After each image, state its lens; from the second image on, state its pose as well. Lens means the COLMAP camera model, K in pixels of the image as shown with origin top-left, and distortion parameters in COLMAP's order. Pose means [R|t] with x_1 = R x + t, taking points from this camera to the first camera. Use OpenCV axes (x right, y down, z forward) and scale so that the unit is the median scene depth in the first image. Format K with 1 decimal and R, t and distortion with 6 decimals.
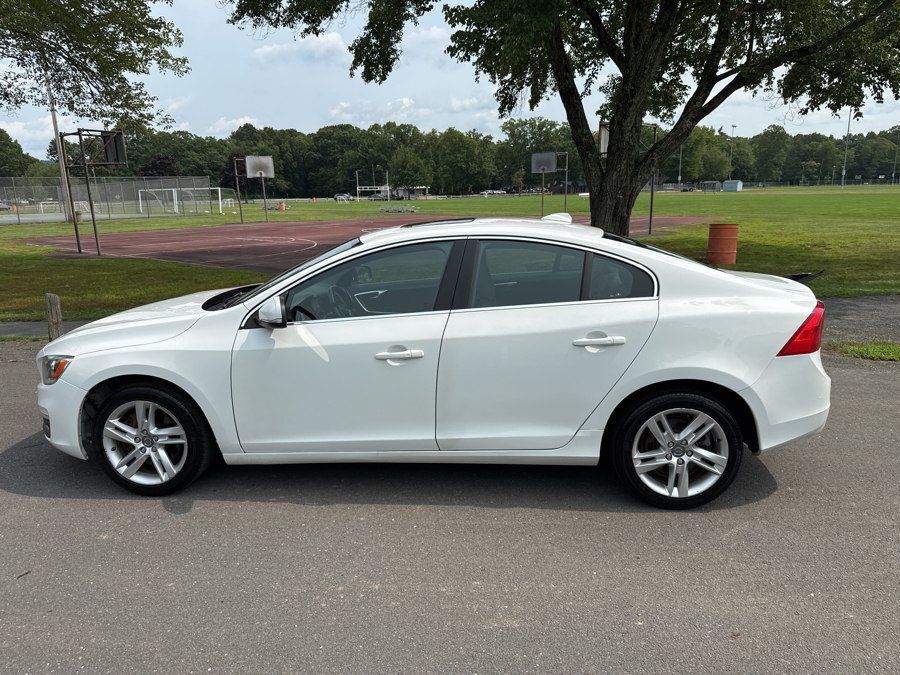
lens RADIAL K [[639.2, 0, 451.3], [0, 639.2, 340.4], [0, 0, 1]] dist [0.033021, -0.049846]
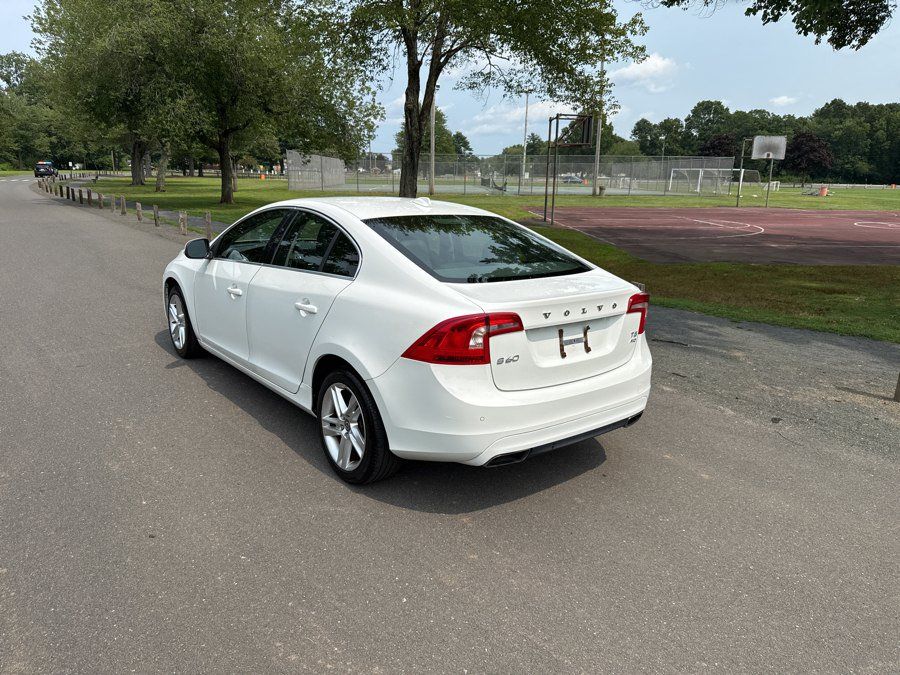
lens RADIAL K [[643.3, 0, 447.0], [0, 643.3, 339.3], [0, 0, 1]] dist [0.009195, -0.019494]
pose [[0.675893, 0.216245, -0.704561, 1.010885], [-0.197079, 0.974203, 0.109943, -0.098483], [0.710160, 0.064544, 0.701075, 0.311219]]
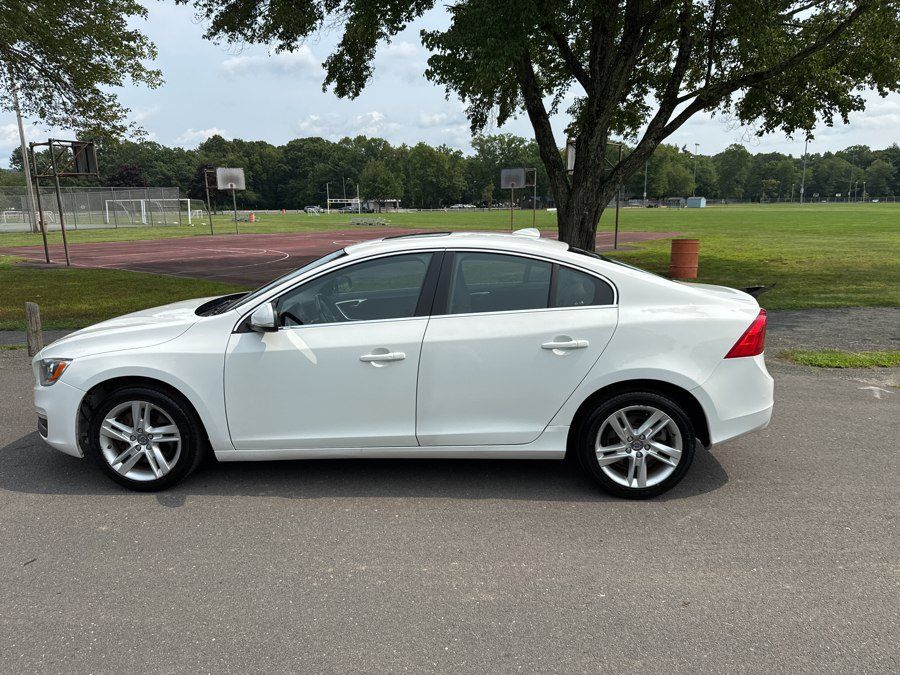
lens RADIAL K [[636.8, 0, 447.3], [0, 636.8, 337.4], [0, 0, 1]] dist [0.058136, -0.090382]
pose [[0.999158, 0.001943, 0.040993, -0.013669], [-0.000941, 0.999700, -0.024461, 0.013150], [-0.041028, 0.024402, 0.998860, -0.072759]]
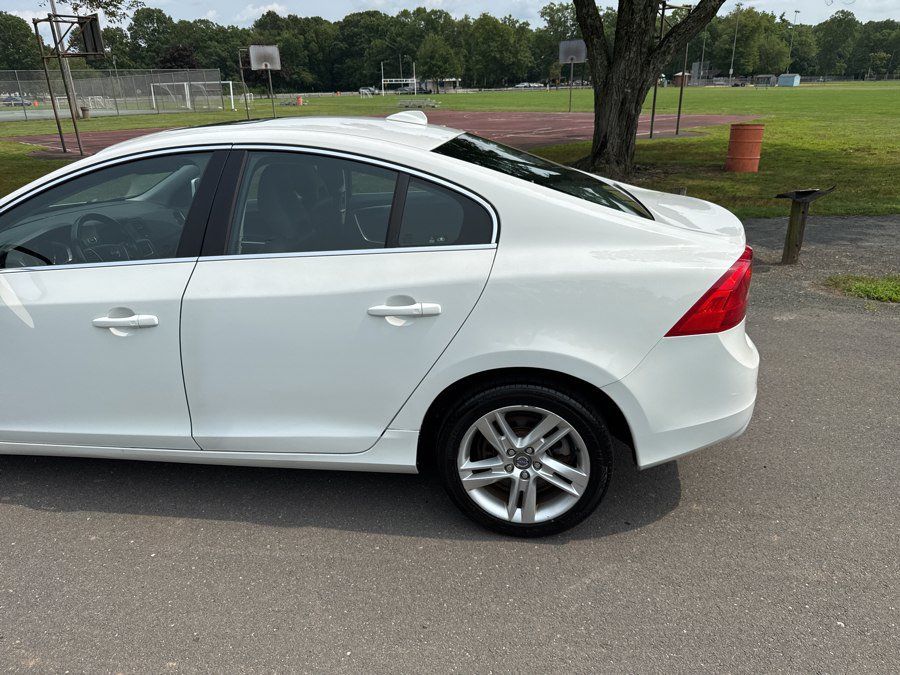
lens RADIAL K [[643.3, 0, 447.0], [0, 643.3, 339.3], [0, 0, 1]] dist [0.009195, -0.019494]
pose [[0.998291, 0.022404, -0.053974, 0.260731], [-0.014241, 0.989014, 0.147135, -0.057215], [0.056677, -0.146115, 0.987643, 0.260745]]
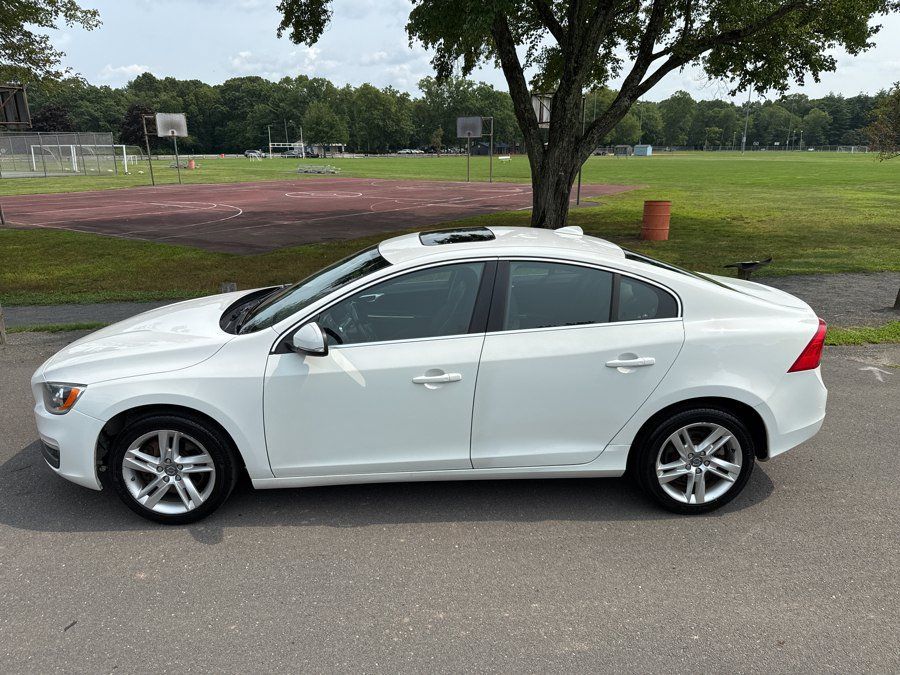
lens RADIAL K [[641.8, 0, 448.0], [0, 641.8, 336.4], [0, 0, 1]] dist [0.012575, -0.022118]
pose [[0.992364, -0.016450, 0.122246, -0.157212], [0.009779, 0.998440, 0.054970, -0.083501], [-0.122959, -0.053355, 0.990976, 0.001819]]
